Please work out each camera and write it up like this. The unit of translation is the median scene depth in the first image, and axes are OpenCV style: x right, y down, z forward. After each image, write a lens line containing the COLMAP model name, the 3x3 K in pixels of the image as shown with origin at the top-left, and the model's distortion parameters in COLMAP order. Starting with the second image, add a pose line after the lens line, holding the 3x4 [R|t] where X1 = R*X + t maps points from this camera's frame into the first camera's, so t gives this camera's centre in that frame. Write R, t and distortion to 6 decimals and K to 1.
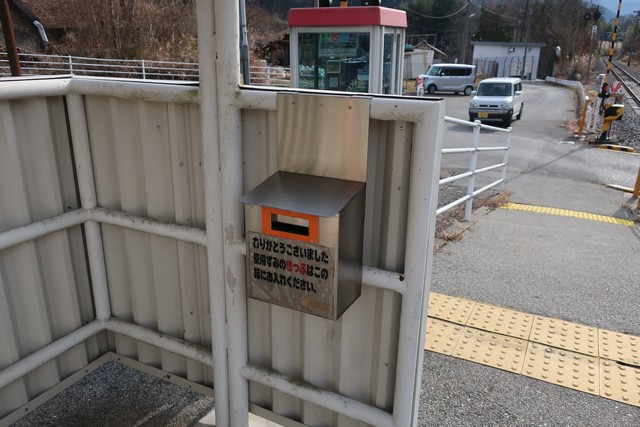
lens RADIAL K [[500.8, 0, 320.8], [0, 500.8, 213.8], [0, 0, 1]] dist [-0.009469, 0.006834]
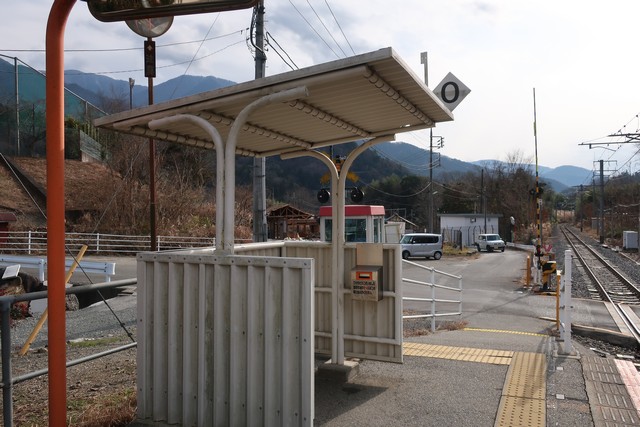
lens RADIAL K [[500.8, 0, 320.8], [0, 500.8, 213.8], [0, 0, 1]] dist [-0.009469, 0.006834]
pose [[0.998843, -0.019253, 0.044076, -0.020605], [0.032660, 0.944217, -0.327700, 0.030384], [-0.035308, 0.328760, 0.943753, -0.102695]]
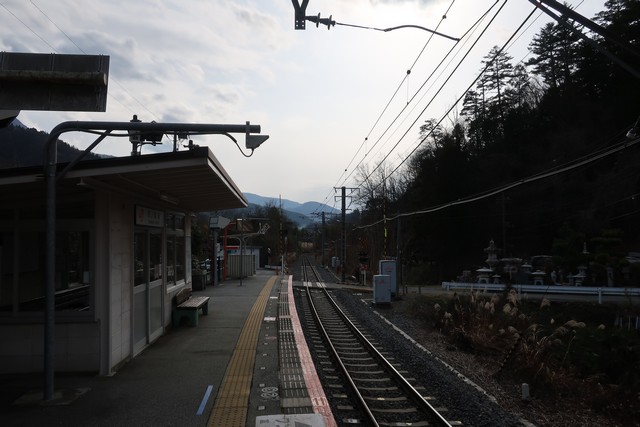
lens RADIAL K [[500.8, 0, 320.8], [0, 500.8, 213.8], [0, 0, 1]] dist [-0.009469, 0.006834]
pose [[0.869029, 0.016407, 0.494488, -0.352382], [0.172472, 0.926711, -0.333856, 0.253631], [-0.463725, 0.375416, 0.802509, -0.802450]]
